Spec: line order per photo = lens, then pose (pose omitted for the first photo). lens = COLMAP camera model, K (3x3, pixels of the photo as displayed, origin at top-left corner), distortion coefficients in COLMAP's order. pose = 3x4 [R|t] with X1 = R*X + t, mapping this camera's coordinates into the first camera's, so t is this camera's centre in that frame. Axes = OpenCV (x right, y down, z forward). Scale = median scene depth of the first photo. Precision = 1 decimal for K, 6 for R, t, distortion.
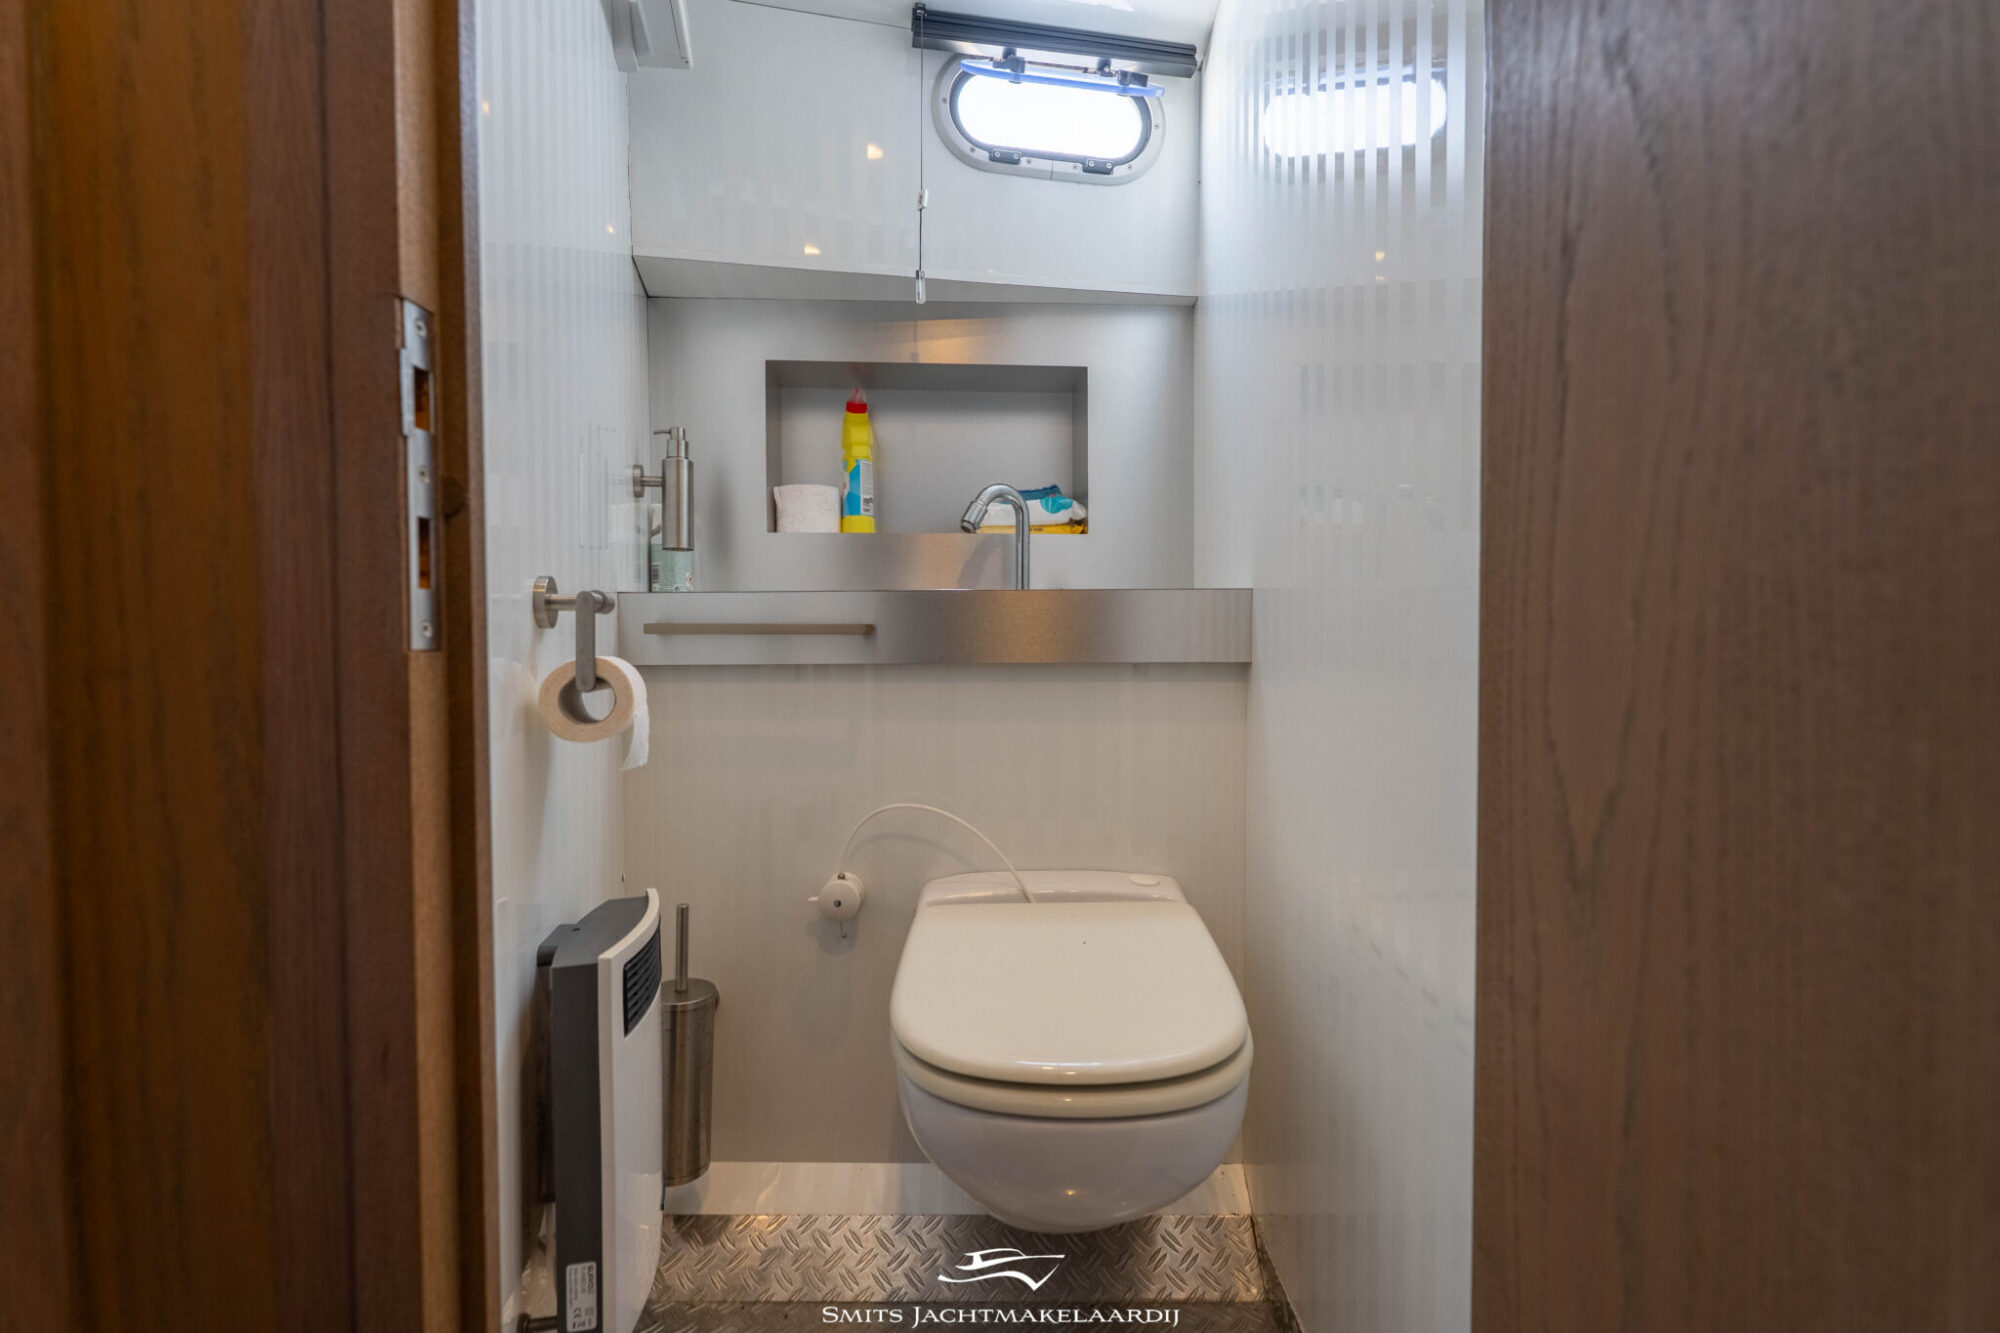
lens RADIAL K [[906.8, 0, 1014.5], [0, 906.8, 657.5], [0, 0, 1]] dist [-0.002365, 0.000067]
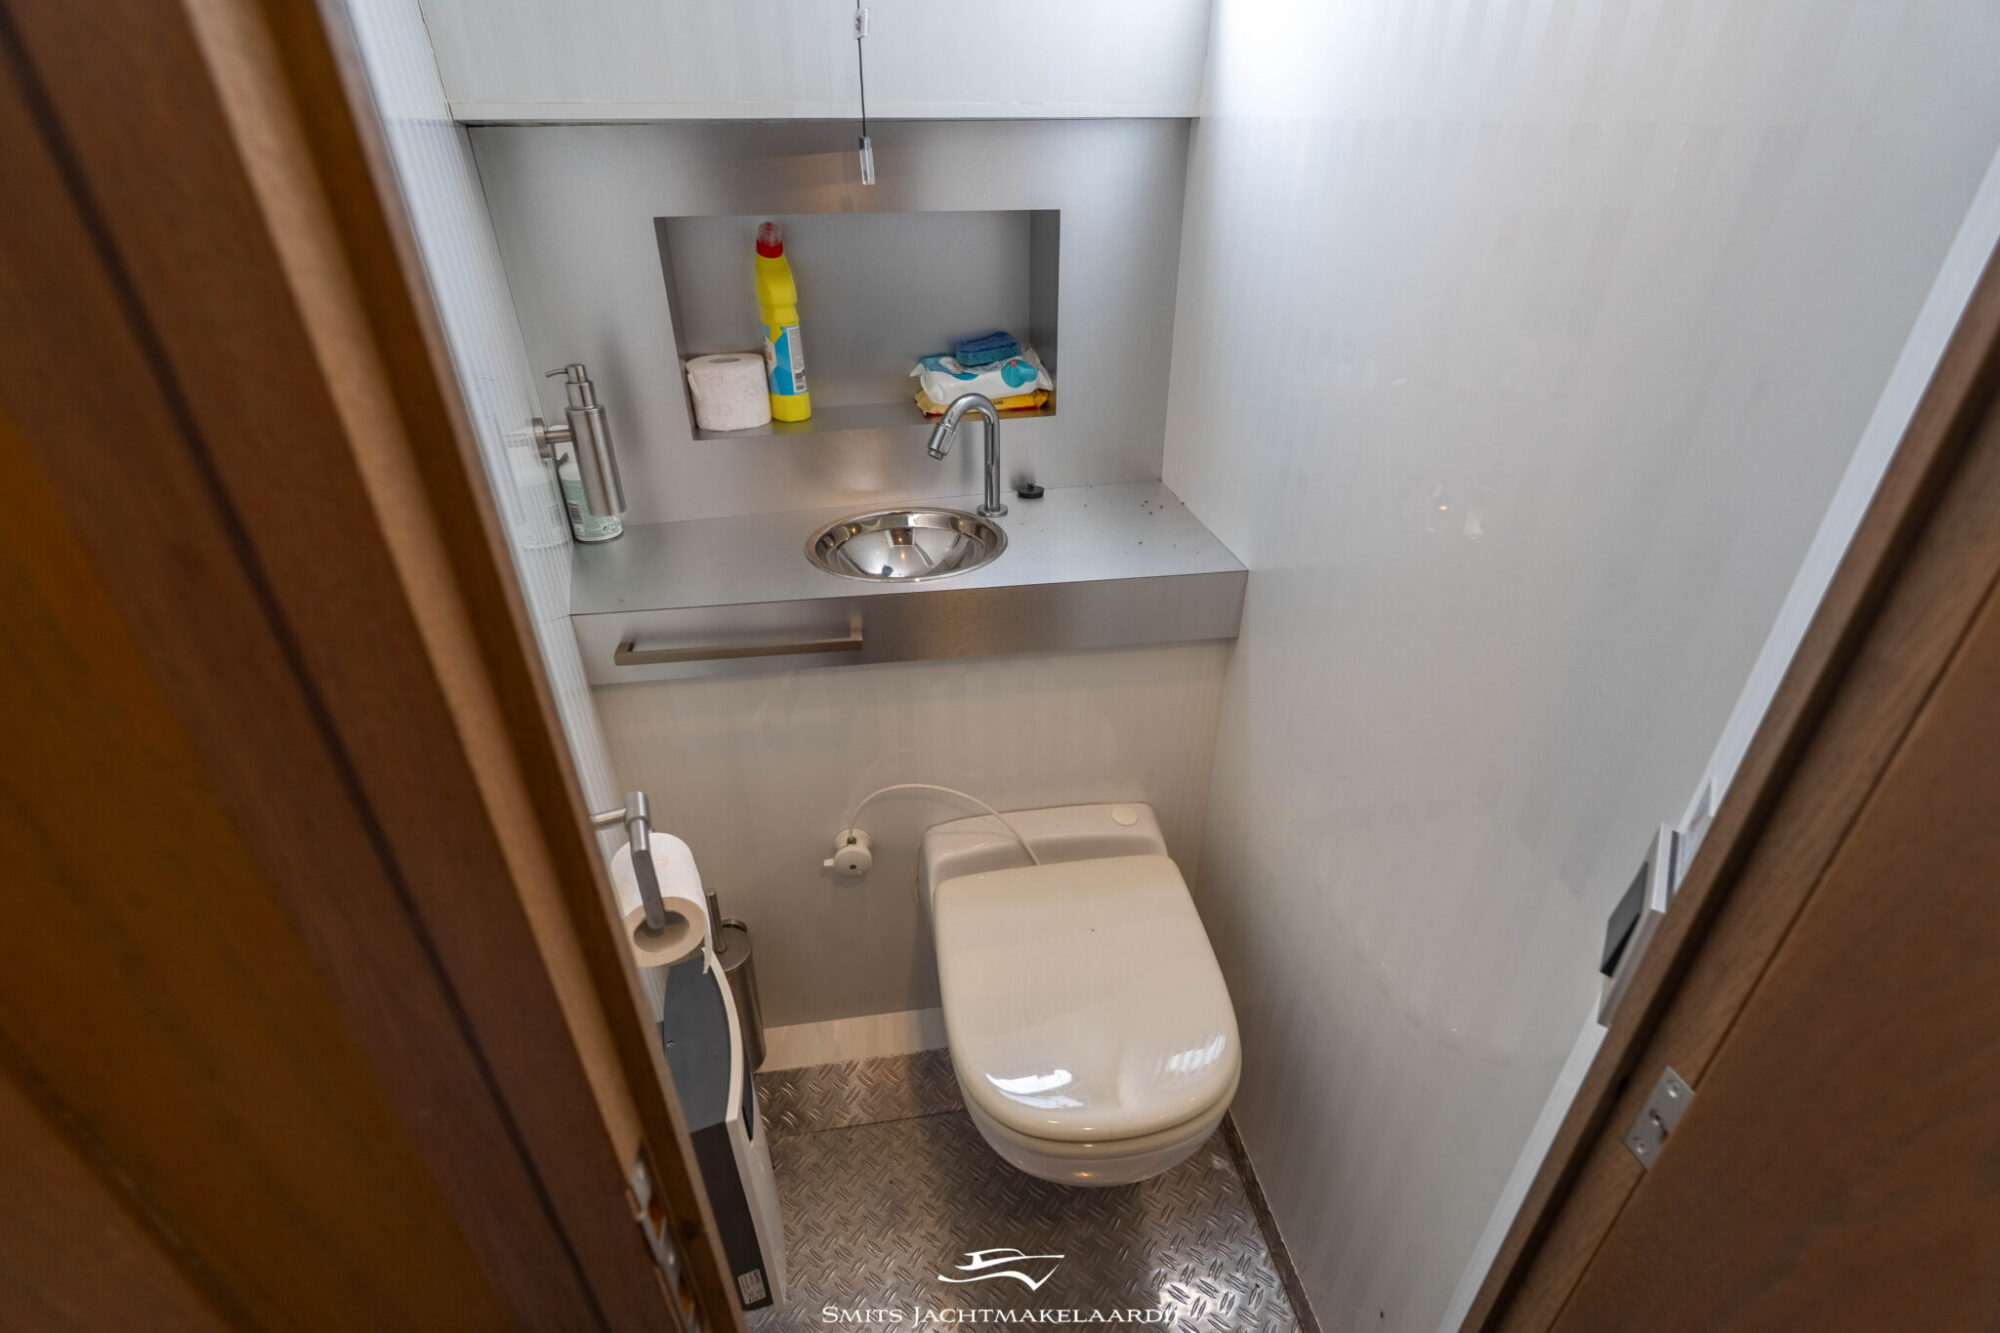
lens RADIAL K [[906.8, 0, 1013.8], [0, 906.8, 672.9], [0, 0, 1]] dist [-0.002365, 0.000067]
pose [[0.988523, -0.072830, 0.132358, -0.125580], [0.000102, 0.876447, 0.481498, -0.440900], [-0.151072, -0.475958, 0.866396, 0.130097]]
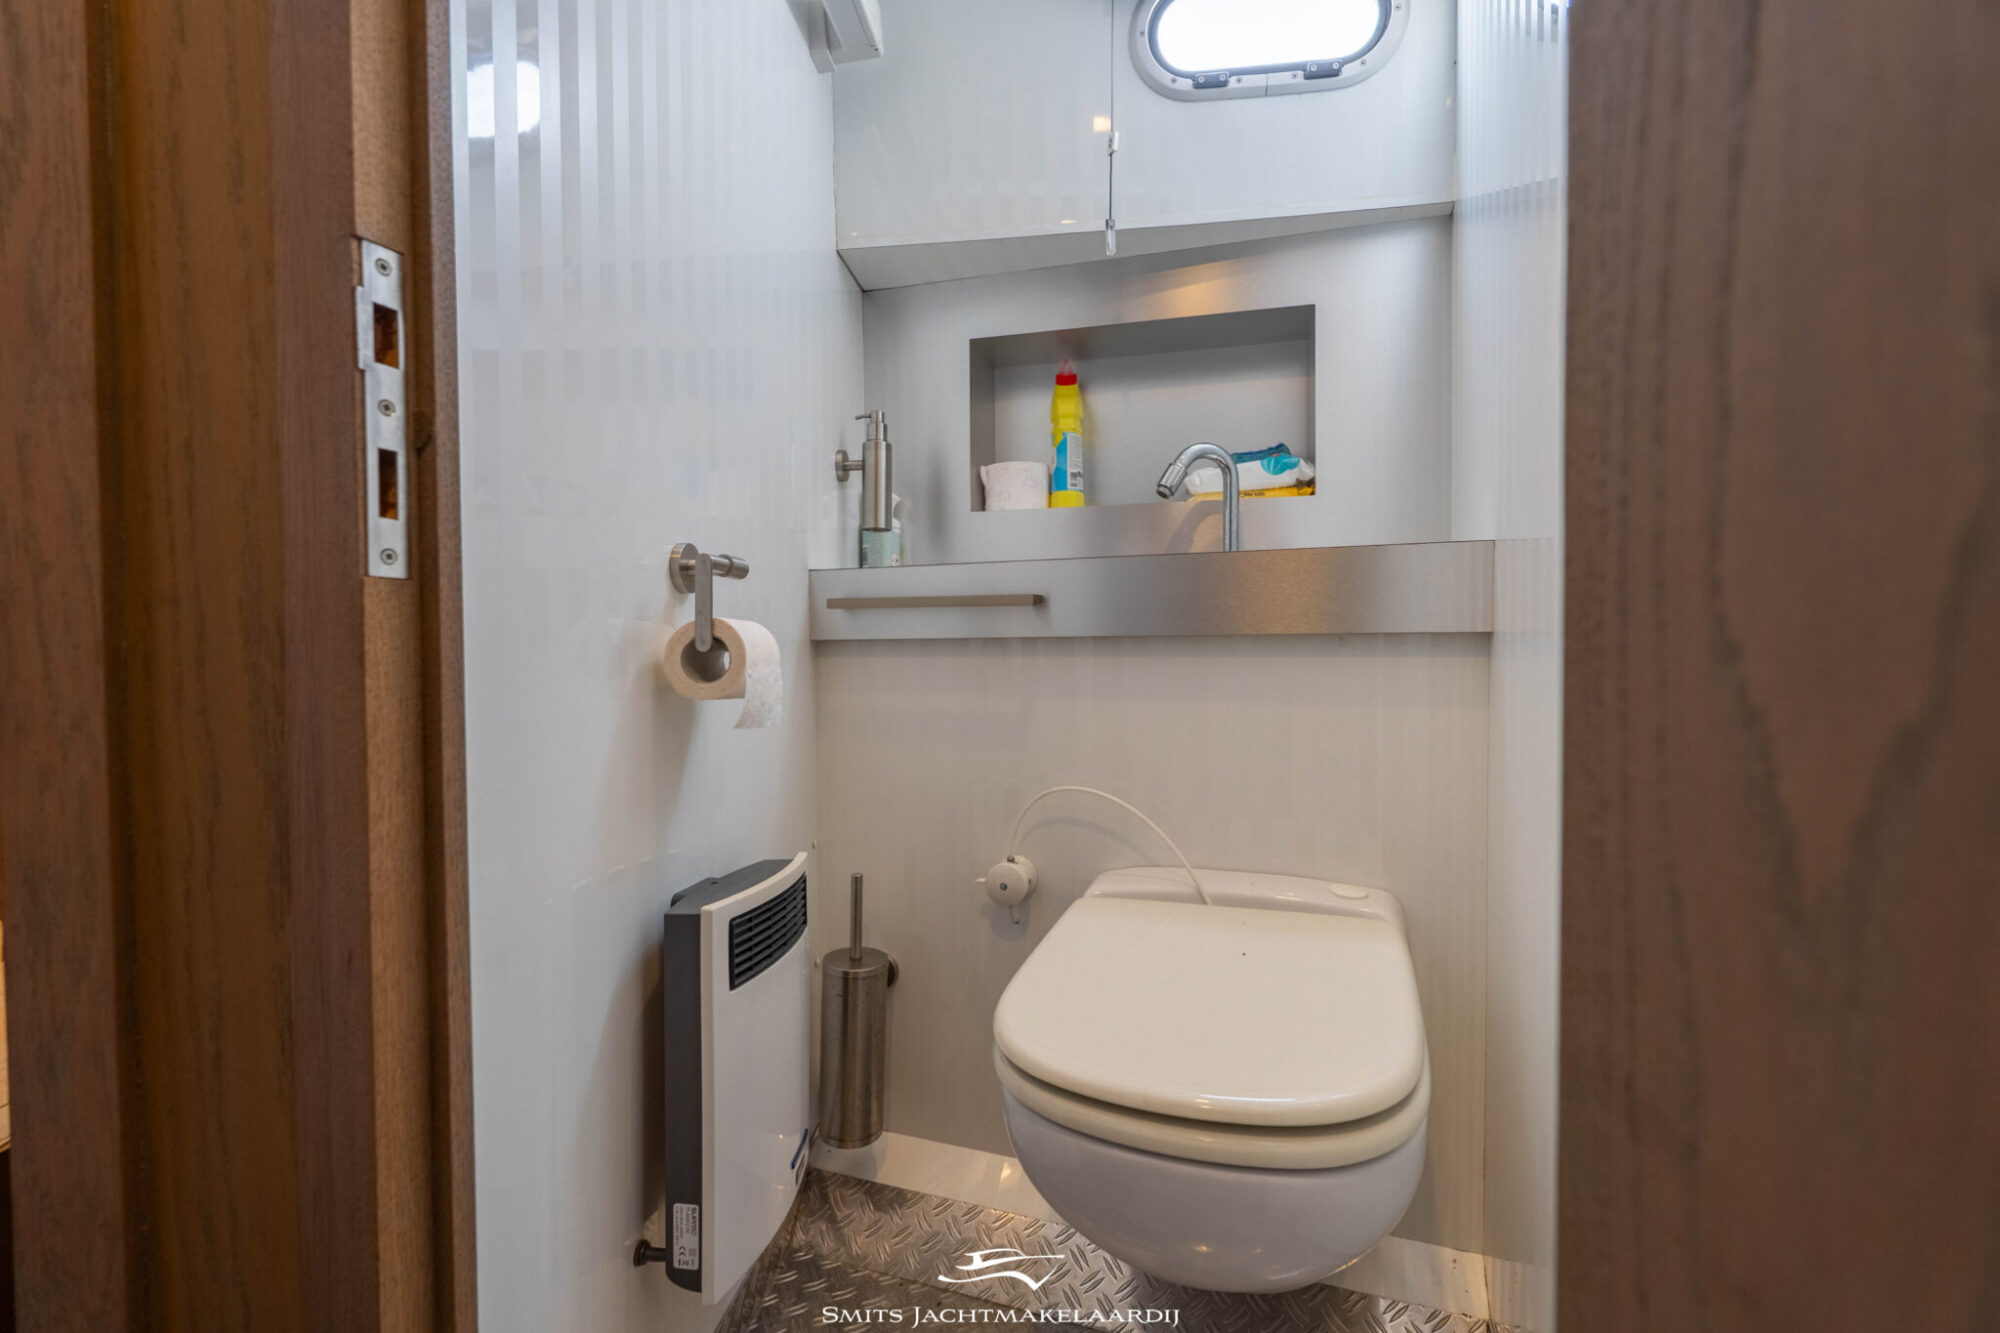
lens RADIAL K [[906.8, 0, 1003.6], [0, 906.8, 660.1], [0, 0, 1]] dist [-0.002365, 0.000067]
pose [[0.938081, 0.002382, -0.346408, 0.130232], [-0.002158, 0.999997, 0.001031, 0.029380], [0.346409, -0.000219, 0.938083, 0.095486]]
